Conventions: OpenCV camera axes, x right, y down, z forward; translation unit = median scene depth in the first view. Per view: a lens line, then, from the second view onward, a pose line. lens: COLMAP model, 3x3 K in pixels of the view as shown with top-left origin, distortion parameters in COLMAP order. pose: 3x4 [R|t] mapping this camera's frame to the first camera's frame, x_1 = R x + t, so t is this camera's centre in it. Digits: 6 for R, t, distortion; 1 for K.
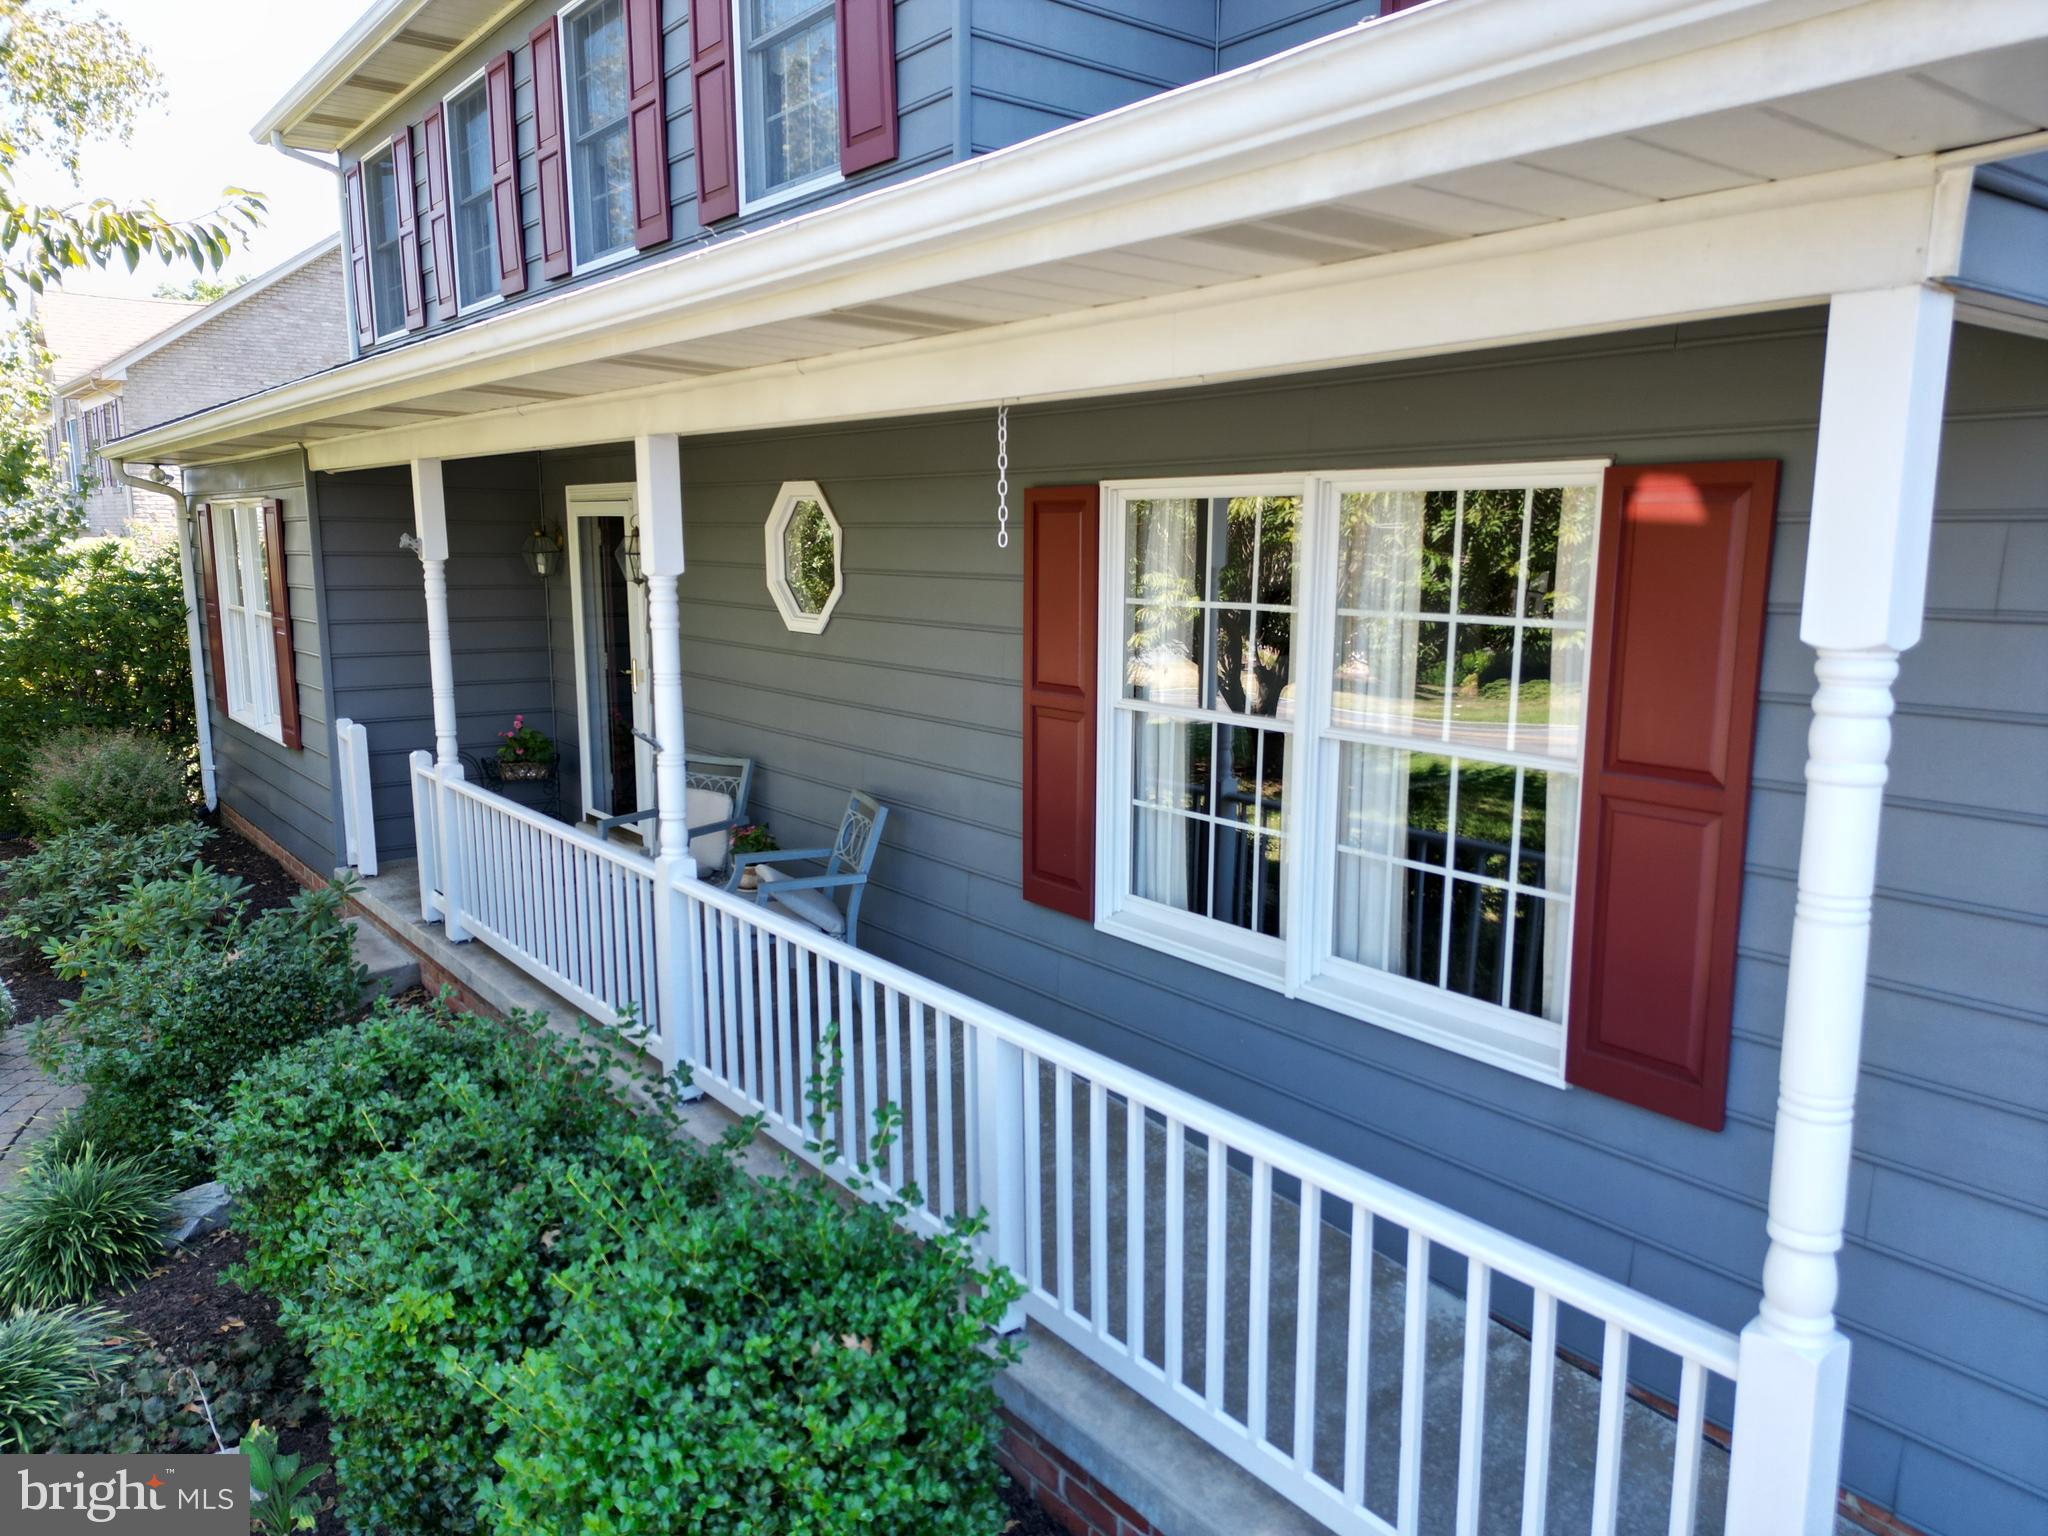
lens RADIAL K [[1470.4, 0, 1024.0], [0, 1470.4, 768.0], [0, 0, 1]] dist [0.001647, -0.001105]
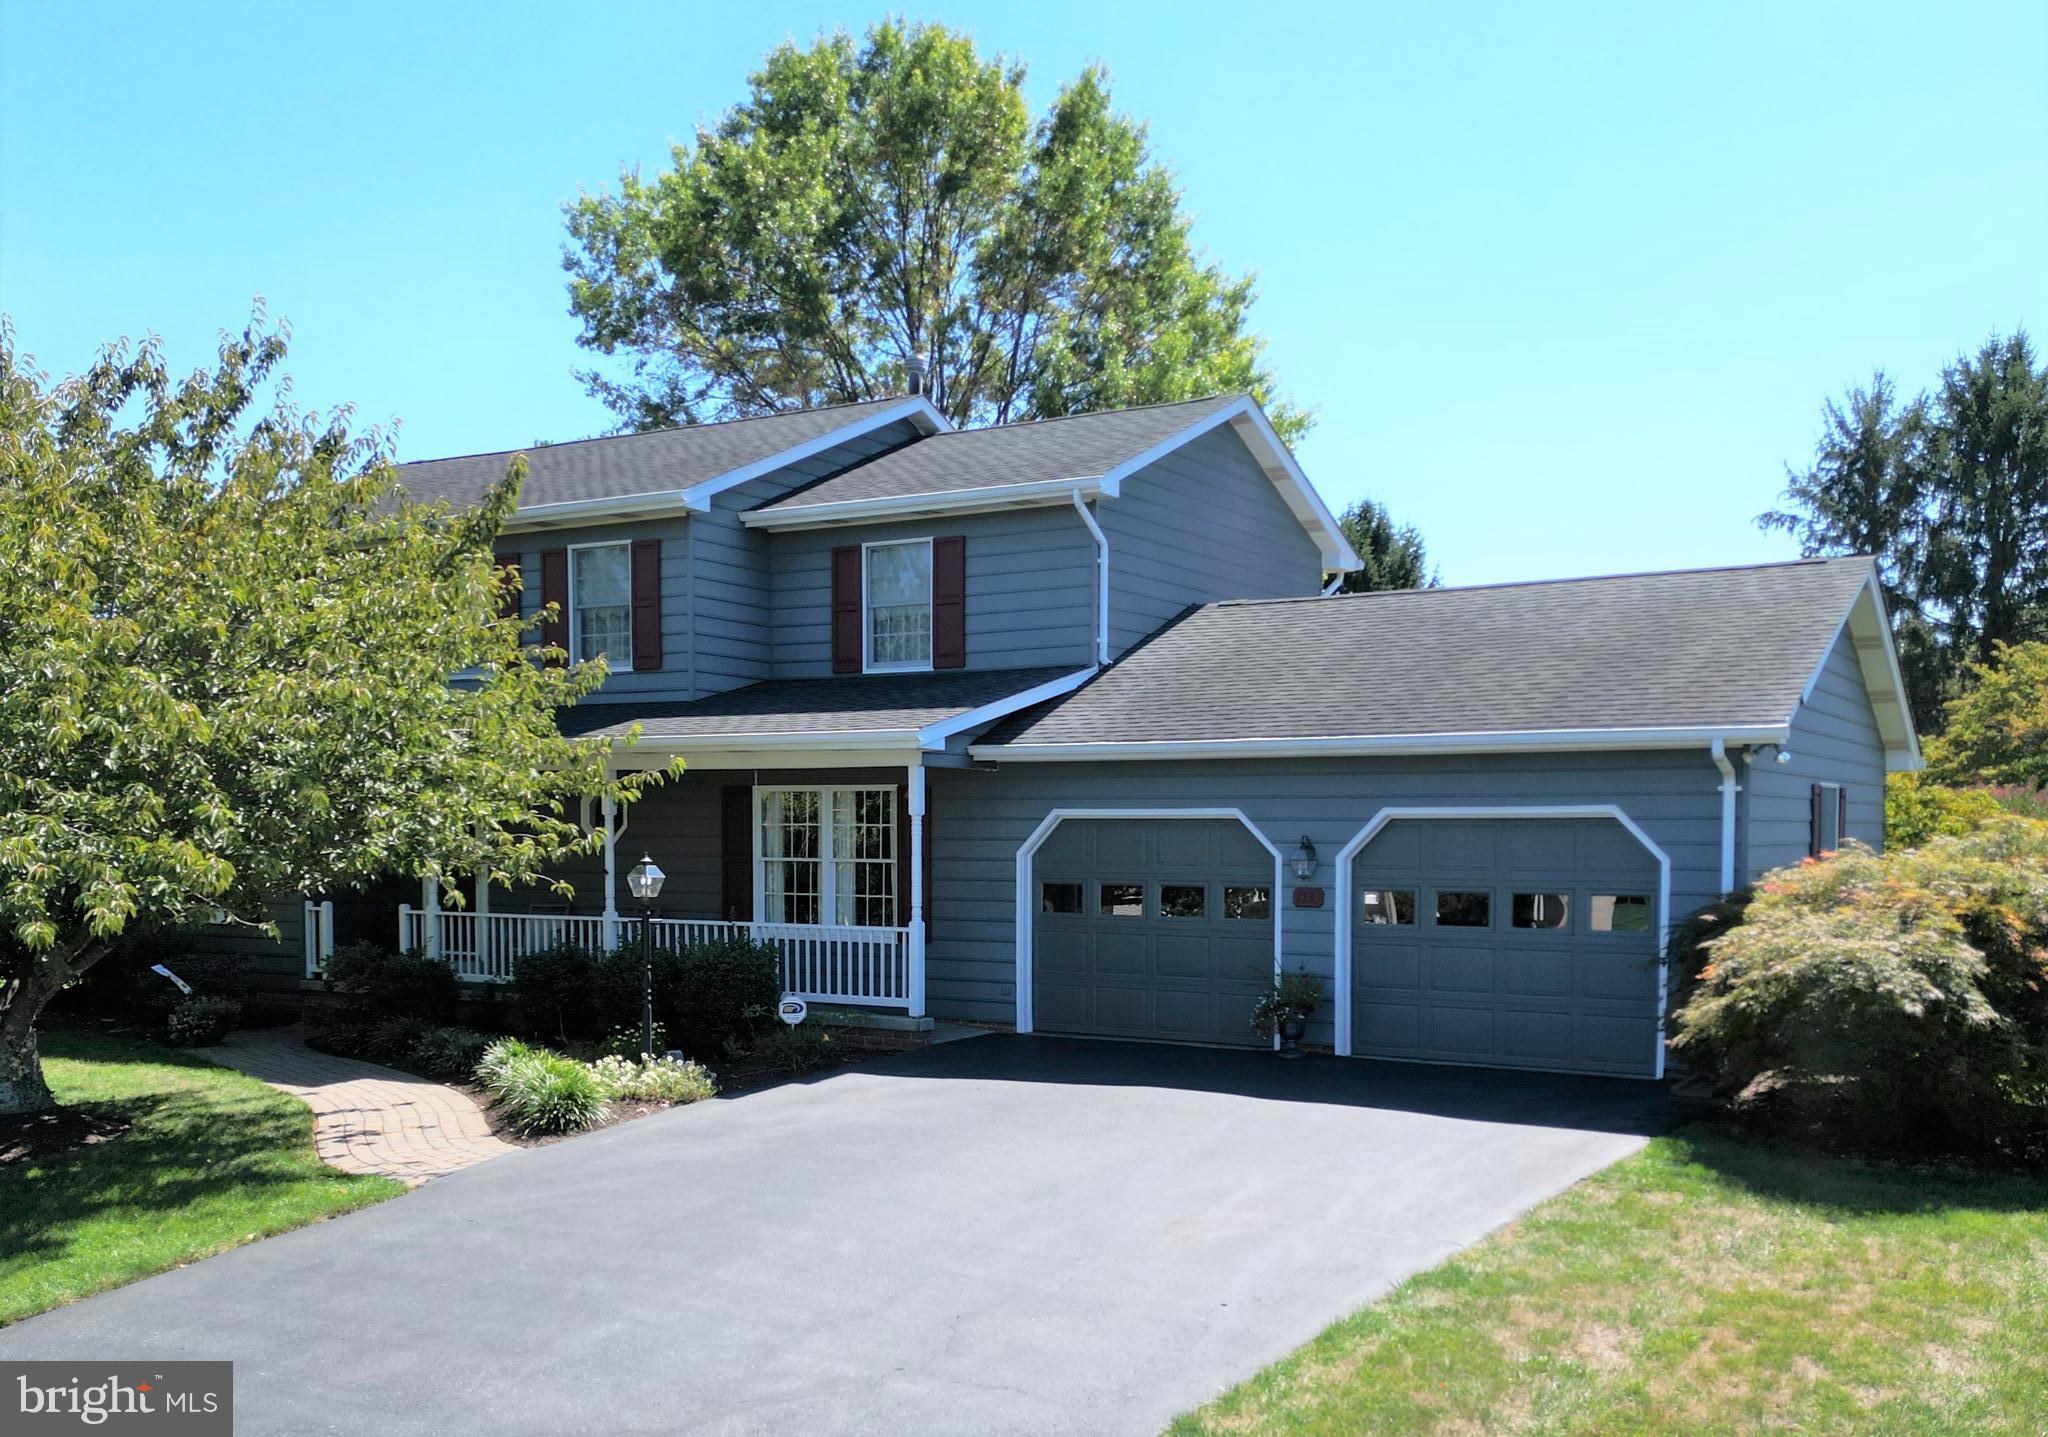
lens RADIAL K [[2196.6, 0, 1024.0], [0, 2196.6, 718.5], [0, 0, 1]] dist [0.003193, -0.000446]
pose [[0.942045, 0.011186, 0.335301, -0.900584], [0.059312, 0.978148, -0.199272, 0.578061], [-0.330203, 0.207610, 0.920795, -3.244905]]
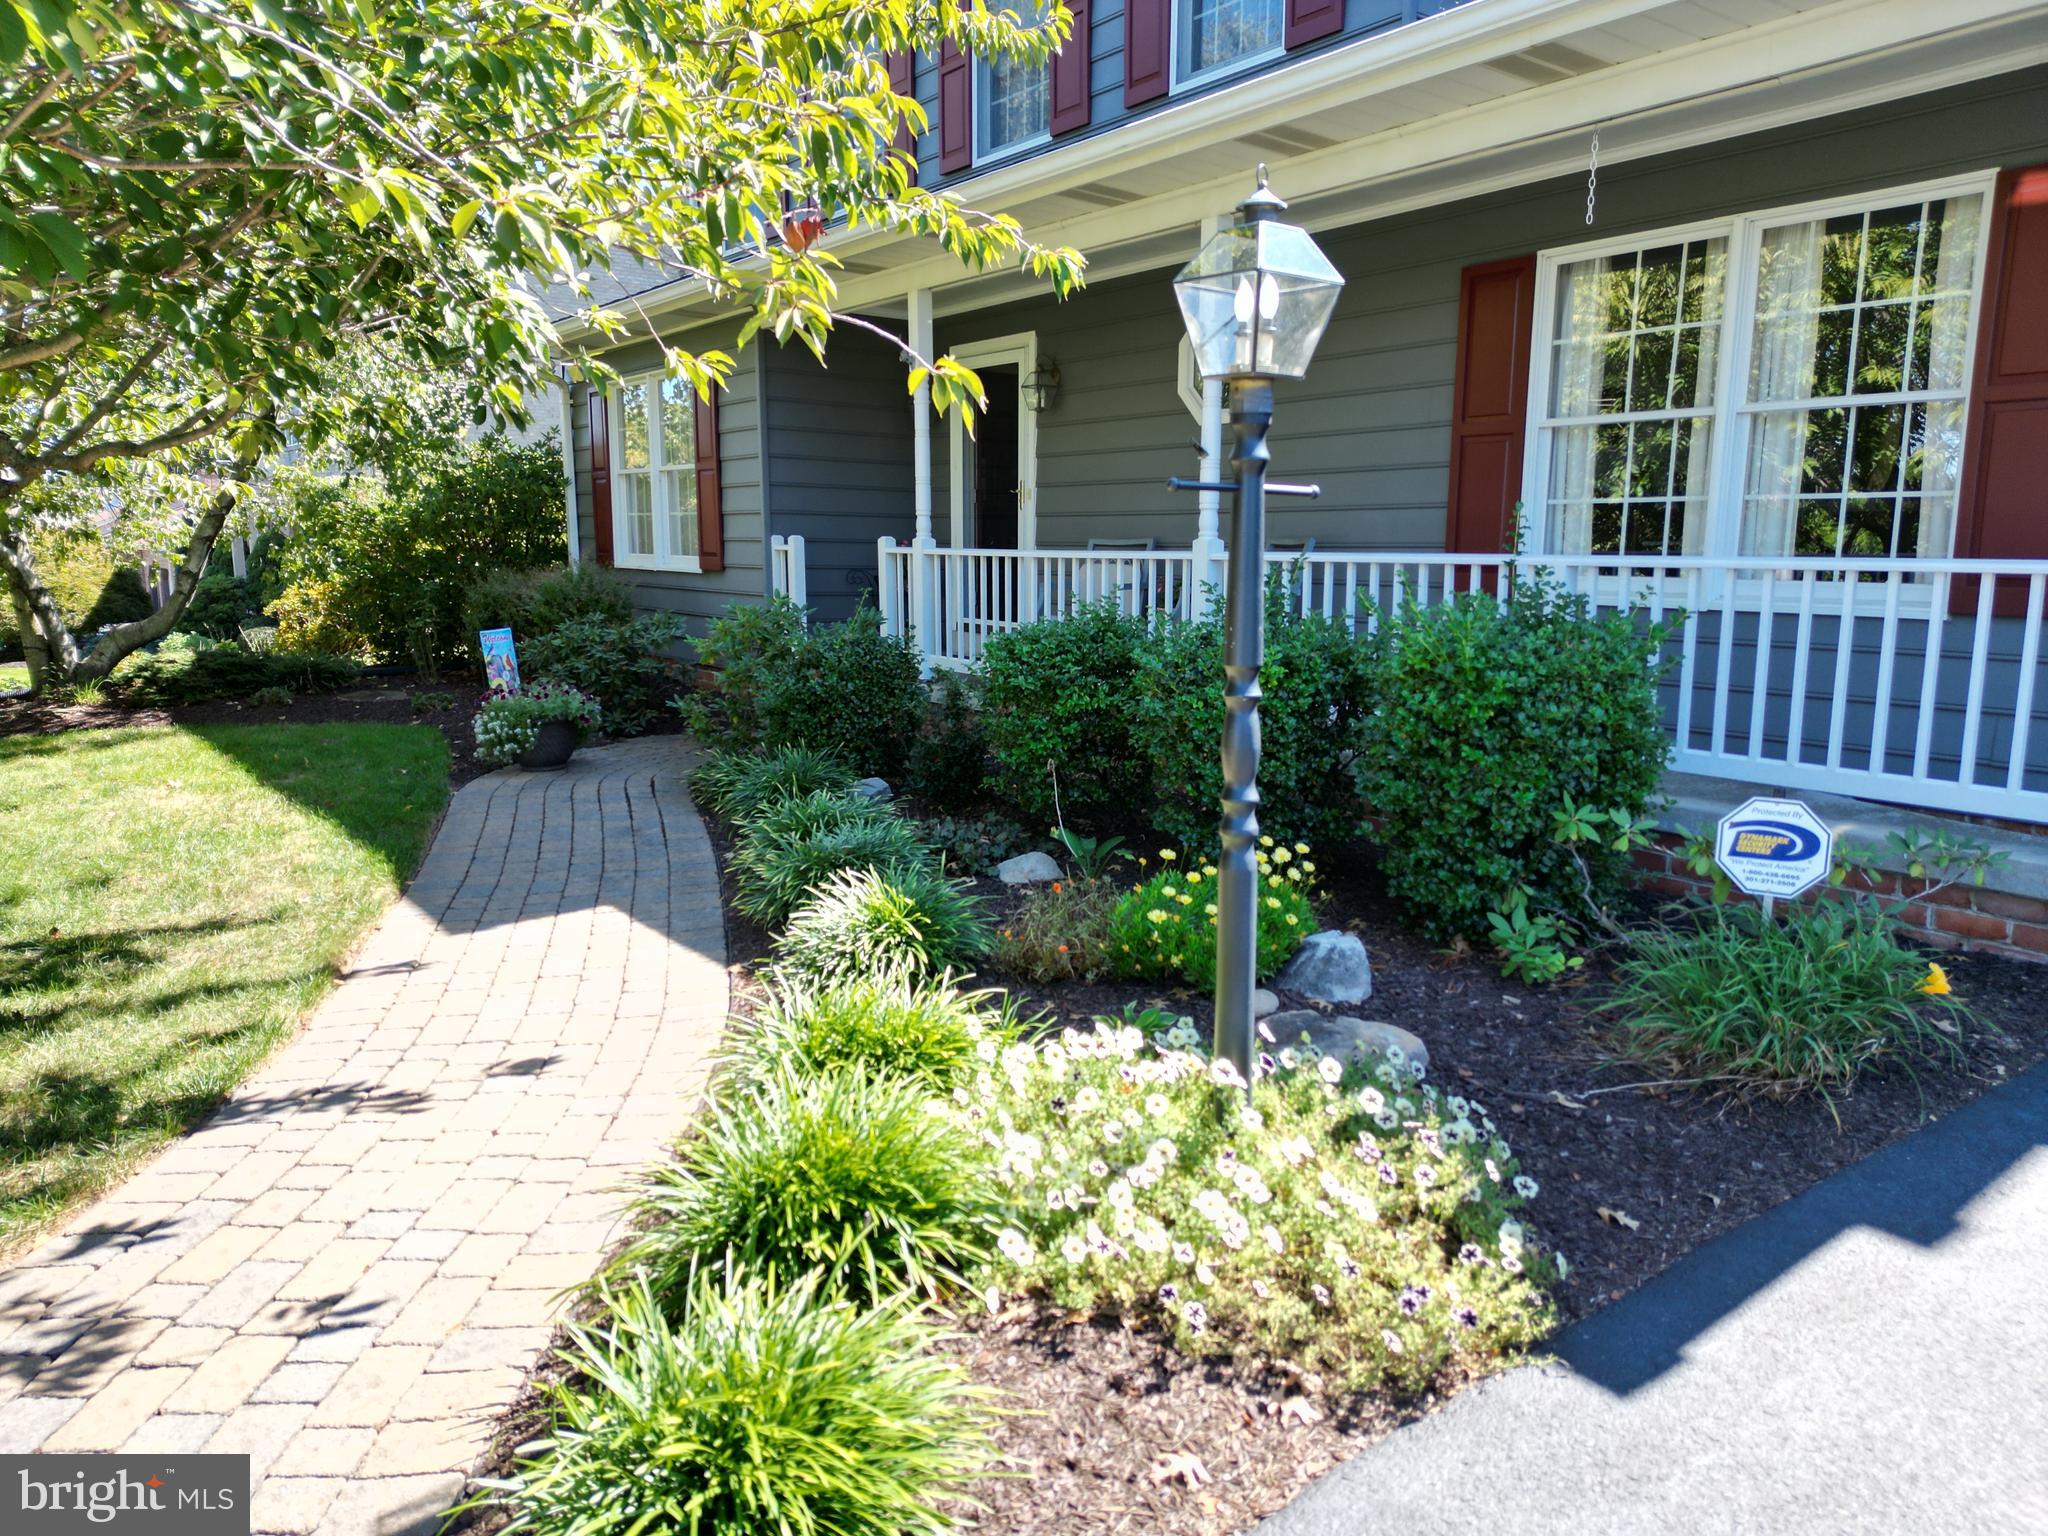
lens RADIAL K [[1428.9, 0, 1024.0], [0, 1428.9, 768.0], [0, 0, 1]] dist [0.026855, -0.001225]
pose [[0.999811, 0.000666, -0.019442, -0.364280], [-0.000736, 0.999993, -0.003553, 0.263609], [0.019440, 0.003567, 0.999805, -0.307551]]
